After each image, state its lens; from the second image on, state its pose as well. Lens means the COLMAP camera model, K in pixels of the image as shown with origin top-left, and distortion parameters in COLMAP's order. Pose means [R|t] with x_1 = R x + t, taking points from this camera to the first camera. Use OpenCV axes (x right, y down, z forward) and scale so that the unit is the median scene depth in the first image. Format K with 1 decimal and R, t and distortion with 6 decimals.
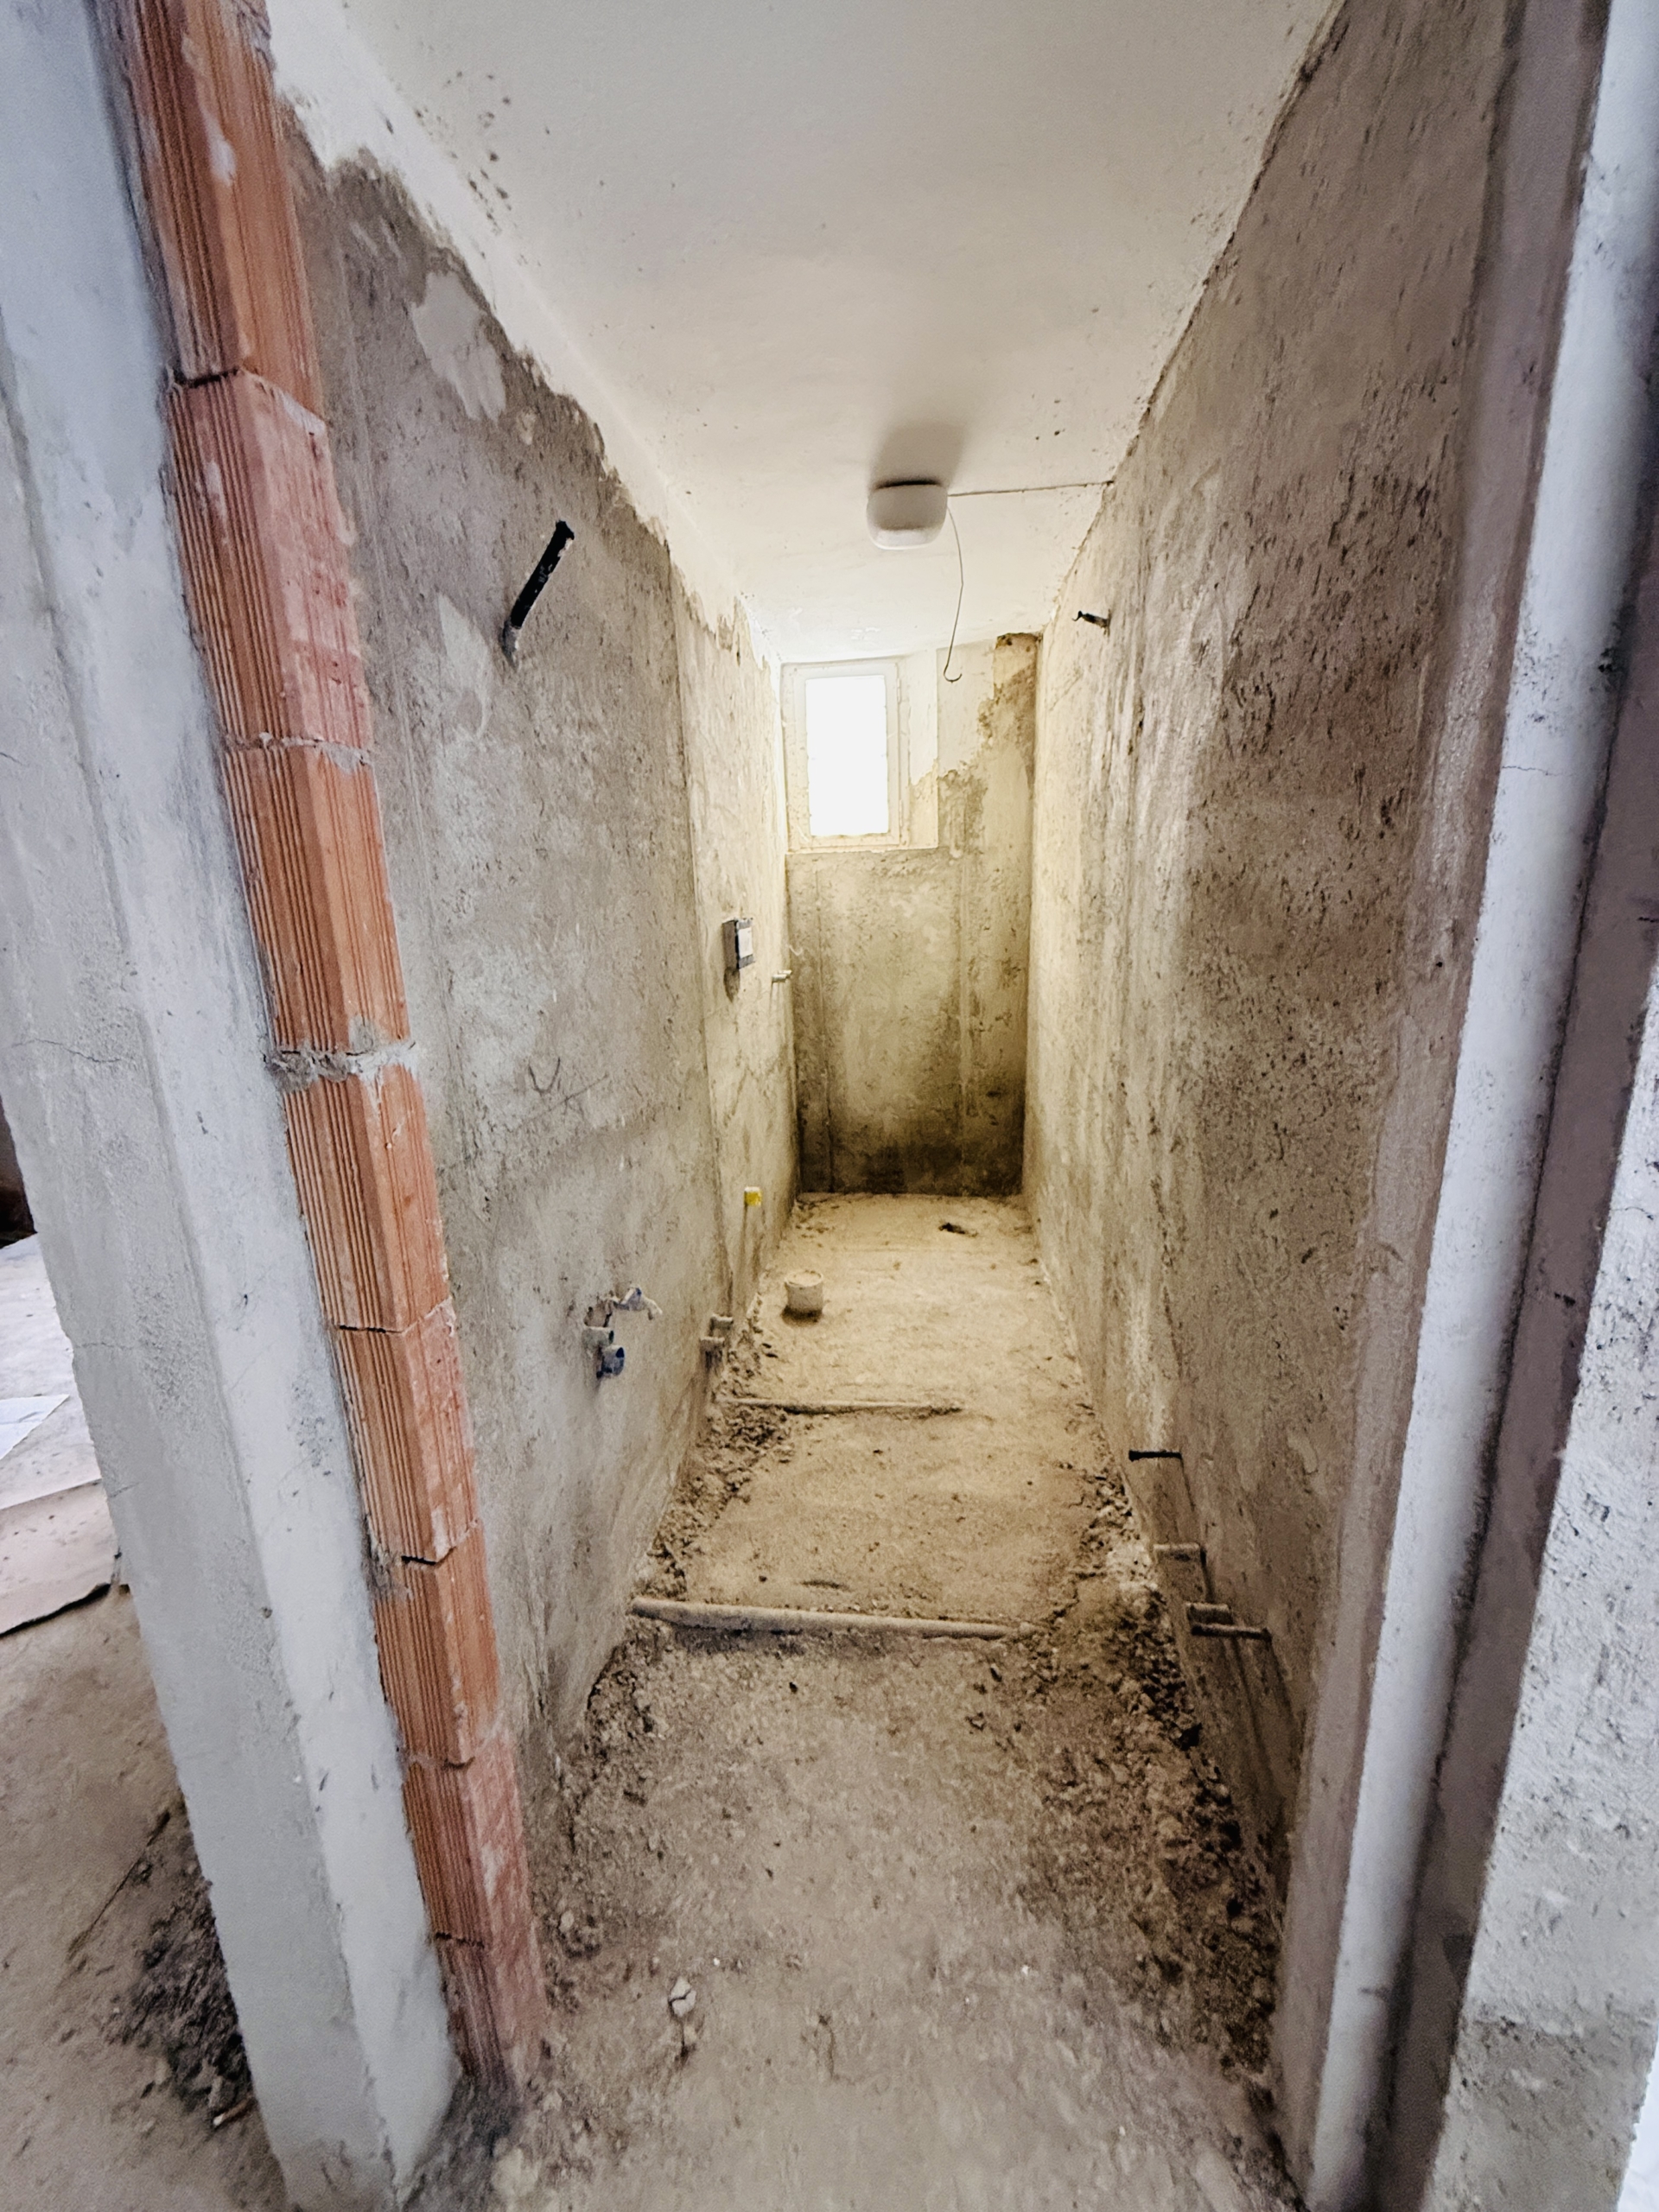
lens RADIAL K [[887.4, 0, 828.8], [0, 887.4, 1107.7], [0, 0, 1]] dist [-0.003360, 0.001330]
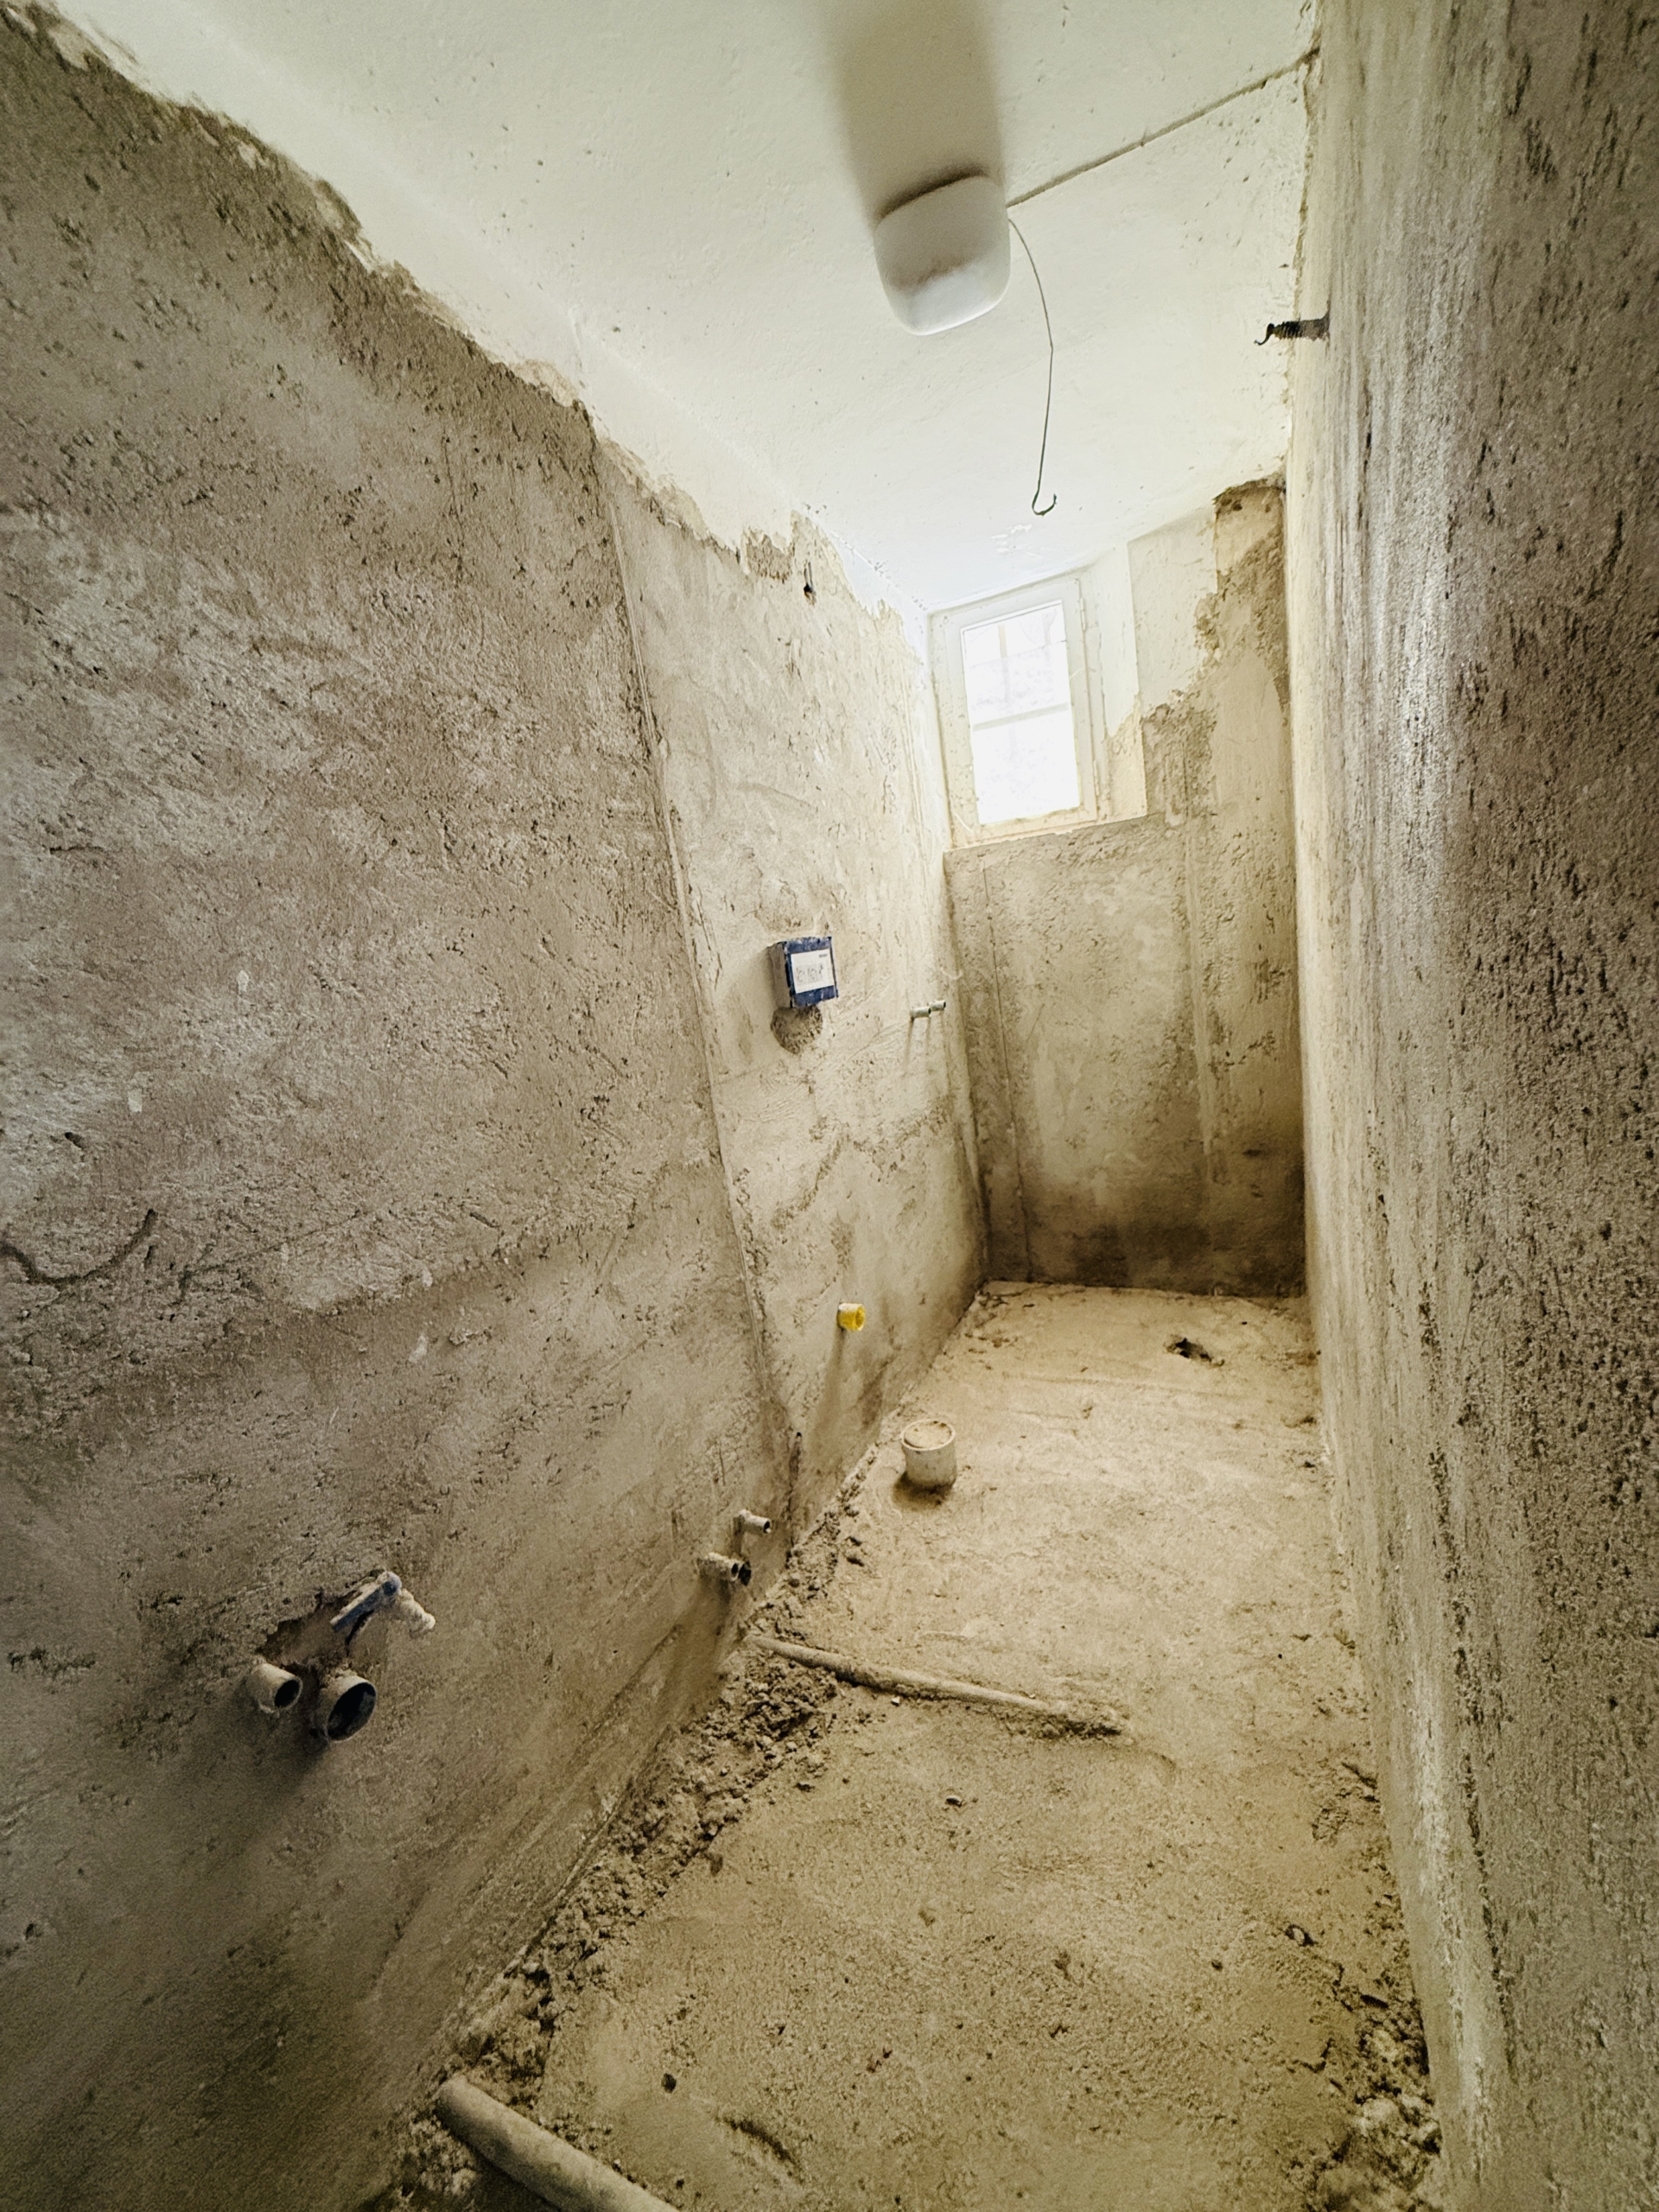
lens RADIAL K [[887.4, 0, 827.5], [0, 887.4, 1103.8], [0, 0, 1]] dist [-0.003360, 0.001330]
pose [[0.939314, -0.032721, -0.341495, 0.153706], [0.020702, 0.999033, -0.038783, -0.047475], [0.342434, 0.029360, 0.939083, 0.314628]]
